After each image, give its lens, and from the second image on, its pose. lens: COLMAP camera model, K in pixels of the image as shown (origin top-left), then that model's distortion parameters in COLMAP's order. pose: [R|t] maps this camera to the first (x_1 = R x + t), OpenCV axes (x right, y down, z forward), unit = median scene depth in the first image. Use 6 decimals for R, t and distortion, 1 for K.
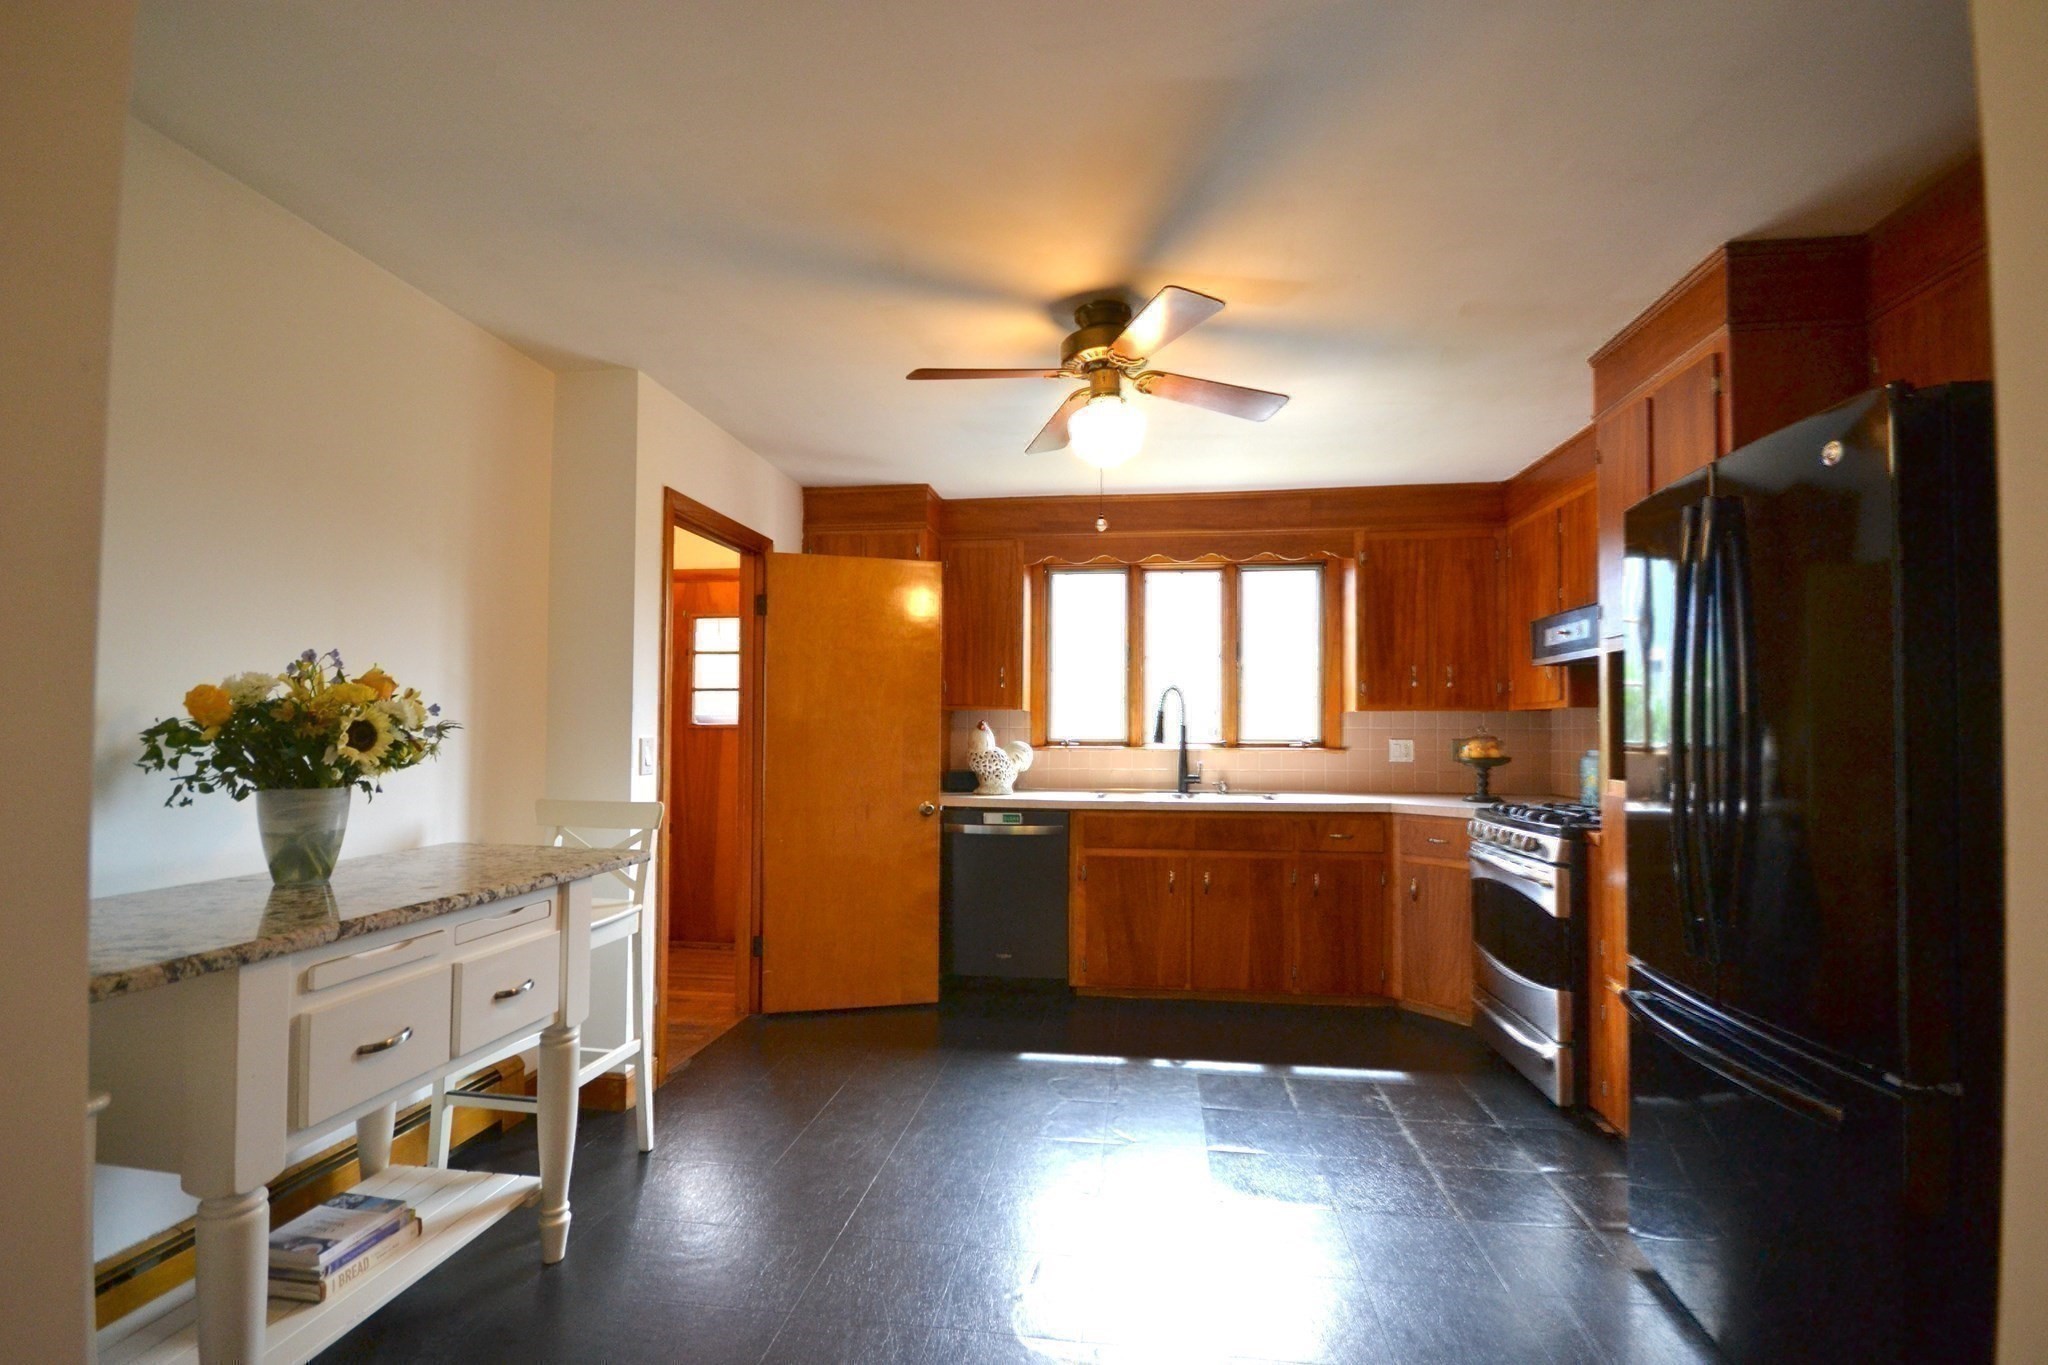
lens RADIAL K [[896.0, 0, 1025.8], [0, 896.0, 741.5], [0, 0, 1]] dist [-0.030610, 0.000049]
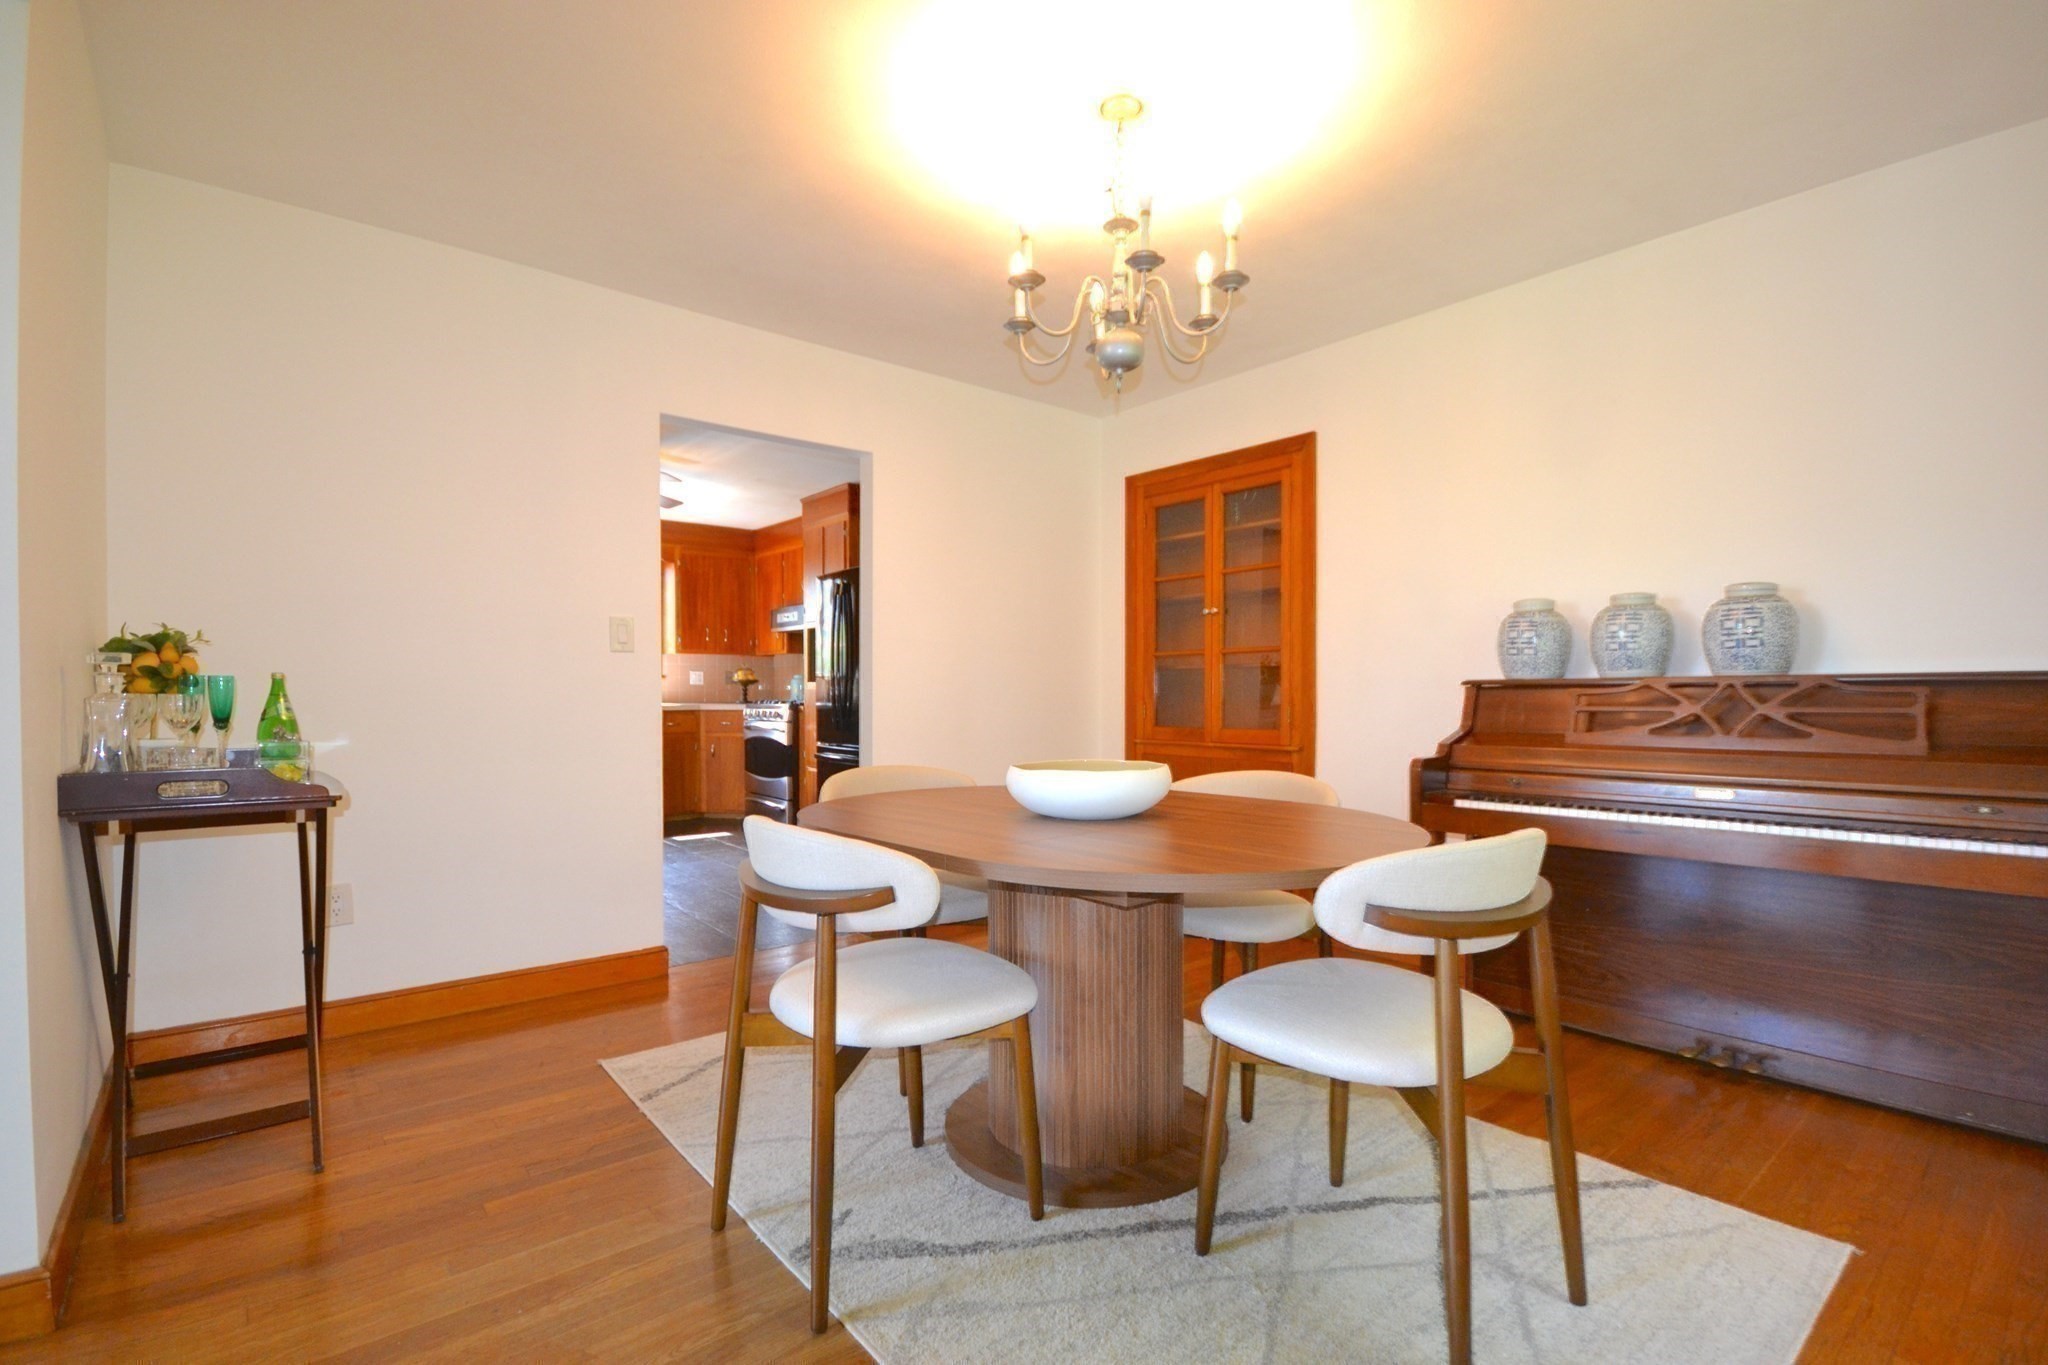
lens RADIAL K [[927.4, 0, 1027.5], [0, 927.4, 710.7], [0, 0, 1]] dist [0.002176, 0.000282]
pose [[0.671908, -0.007191, 0.740600, -0.562246], [-0.002928, 0.999919, 0.012365, 0.060446], [-0.740629, -0.010477, 0.671833, -0.792405]]
